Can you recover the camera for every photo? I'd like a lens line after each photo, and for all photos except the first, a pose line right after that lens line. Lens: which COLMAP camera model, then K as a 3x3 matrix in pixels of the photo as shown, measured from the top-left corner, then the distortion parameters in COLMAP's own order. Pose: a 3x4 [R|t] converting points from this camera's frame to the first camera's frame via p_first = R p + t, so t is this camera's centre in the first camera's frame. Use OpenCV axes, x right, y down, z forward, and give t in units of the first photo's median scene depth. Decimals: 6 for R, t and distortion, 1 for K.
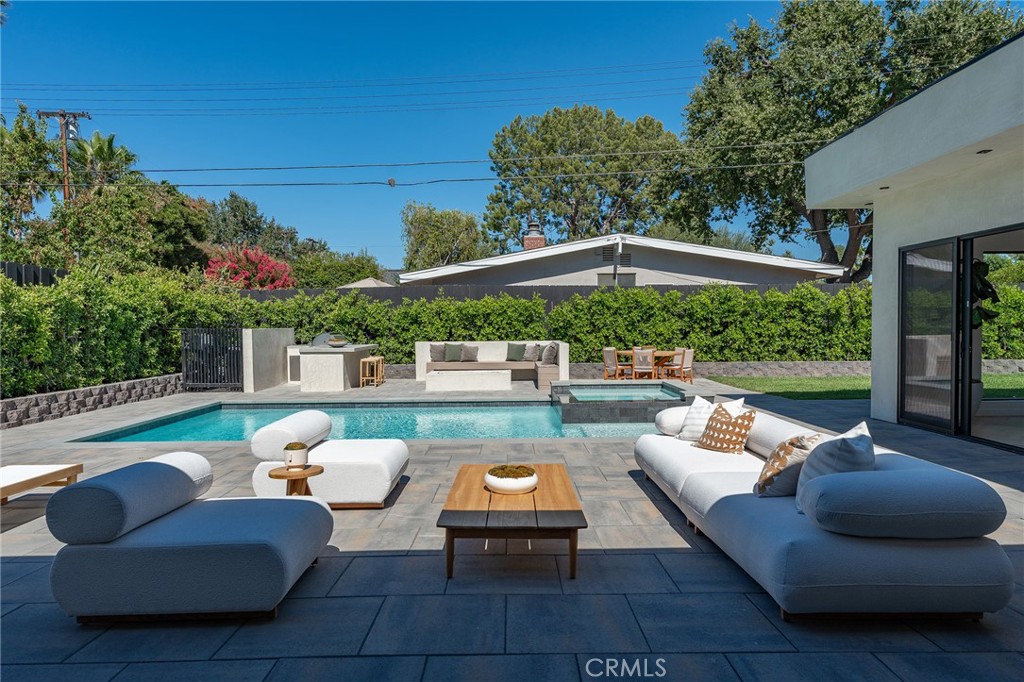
lens RADIAL K [[611.2, 0, 520.4], [0, 611.2, 346.4], [0, 0, 1]] dist [0.004067, 0.000458]
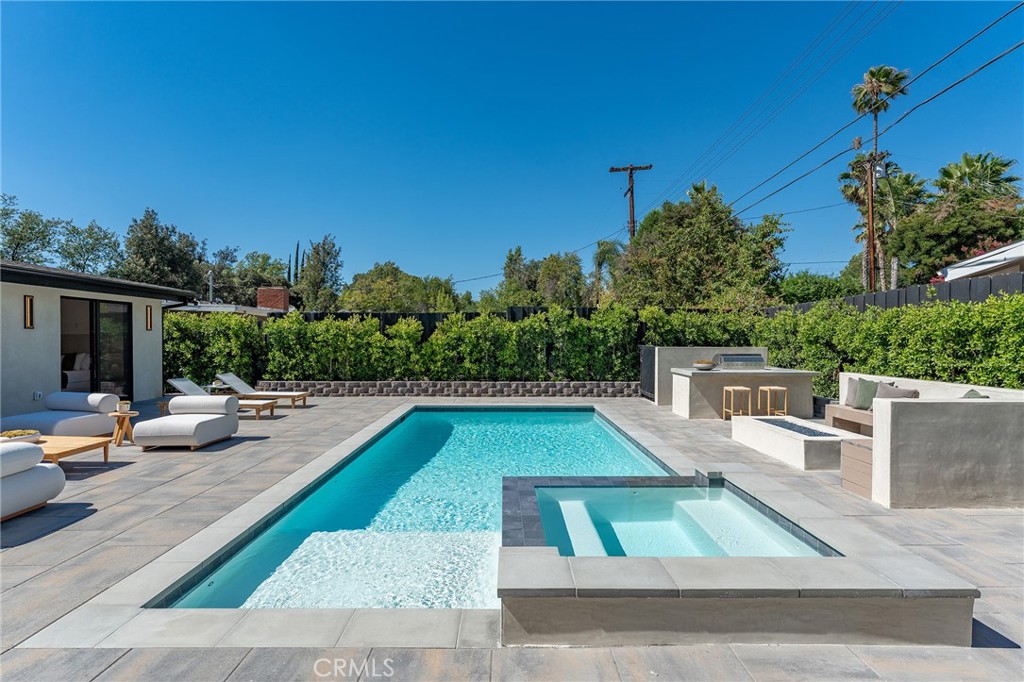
lens RADIAL K [[484.2, 0, 513.3], [0, 484.2, 340.9], [0, 0, 1]] dist [0.001157, 0.000479]
pose [[0.001507, 0.014870, -0.999888, 0.340726], [-0.038588, 0.999146, 0.014801, -0.034088], [0.999254, 0.038561, 0.002080, 0.596260]]
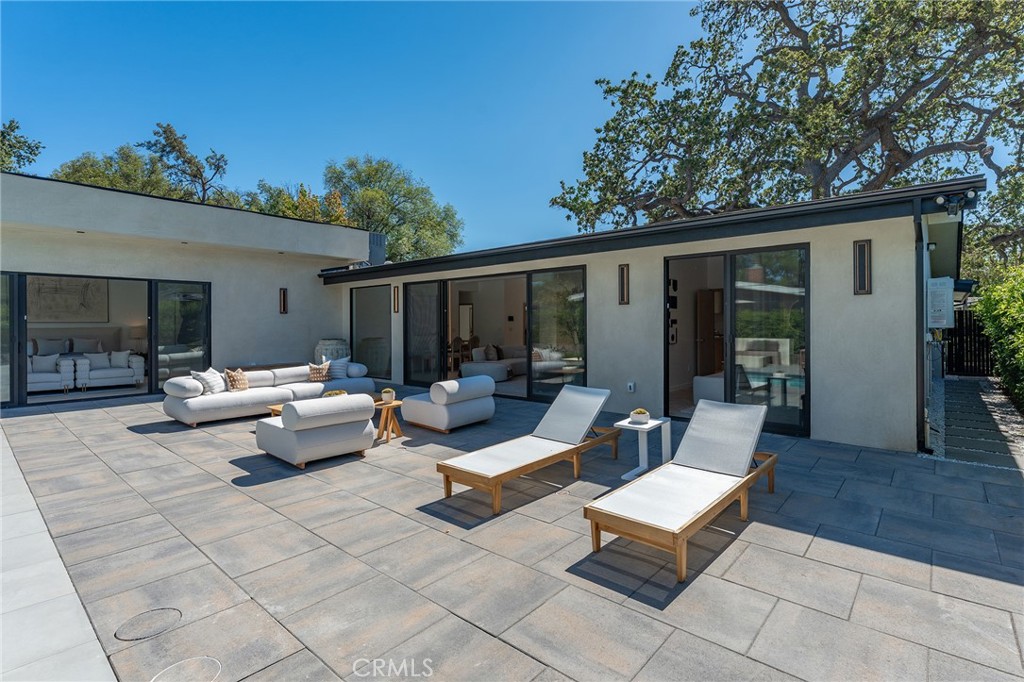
lens RADIAL K [[484.2, 0, 520.2], [0, 484.2, 320.6], [0, 0, 1]] dist [0.001157, 0.000479]
pose [[-0.740702, 0.019235, 0.671559, -0.413843], [0.035519, 0.999313, 0.010554, -0.012751], [-0.670895, 0.031670, -0.740876, 0.456887]]
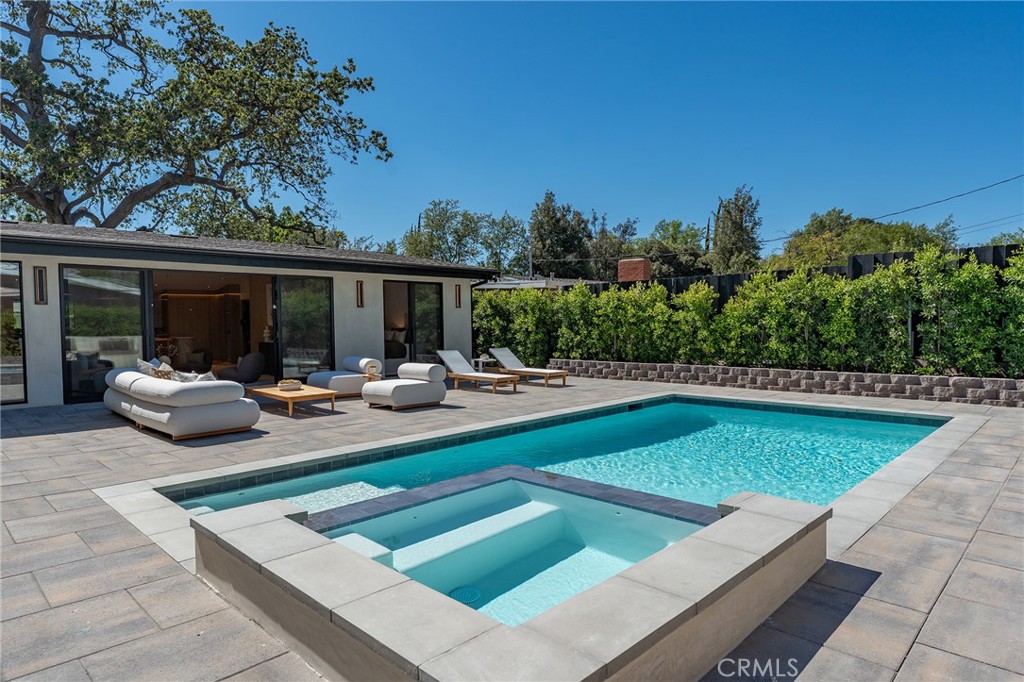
lens RADIAL K [[611.2, 0, 511.0], [0, 611.2, 344.4], [0, 0, 1]] dist [0.004067, 0.000458]
pose [[-0.712234, 0.043266, -0.700608, 0.254089], [-0.005918, 0.997693, 0.067628, -0.026360], [0.701917, 0.052313, -0.710335, 0.814171]]
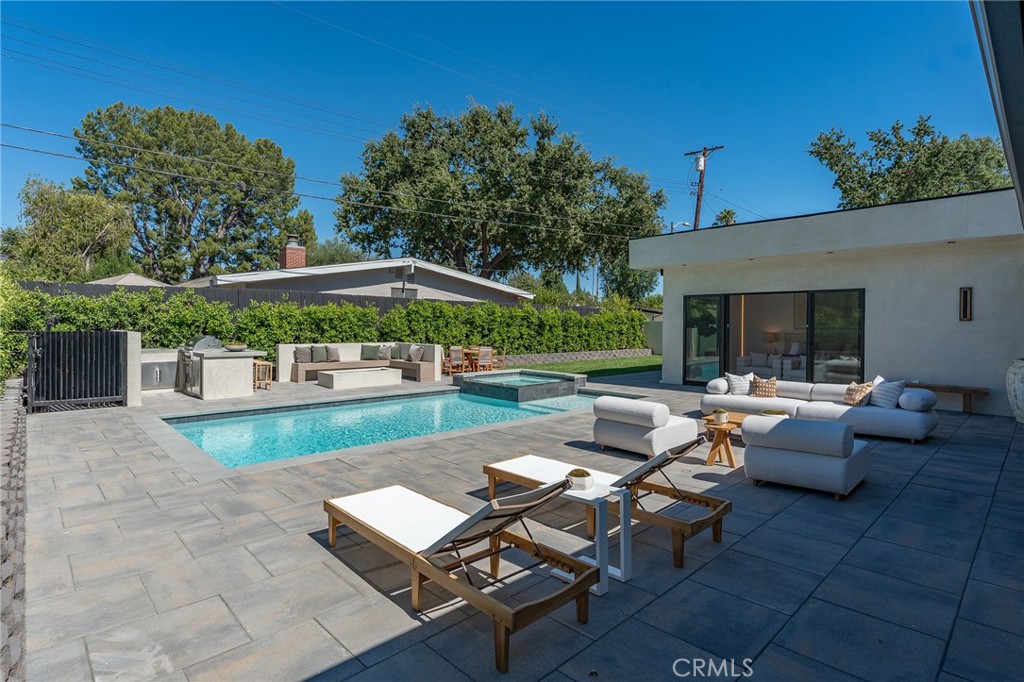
lens RADIAL K [[505.5, 0, 516.7], [0, 505.5, 330.2], [0, 0, 1]] dist [-0.001607, 0.000671]
pose [[0.730444, 0.008810, 0.682916, -0.433876], [0.008406, 0.999725, -0.021888, -0.008891], [-0.682921, 0.021729, 0.730169, 0.088704]]
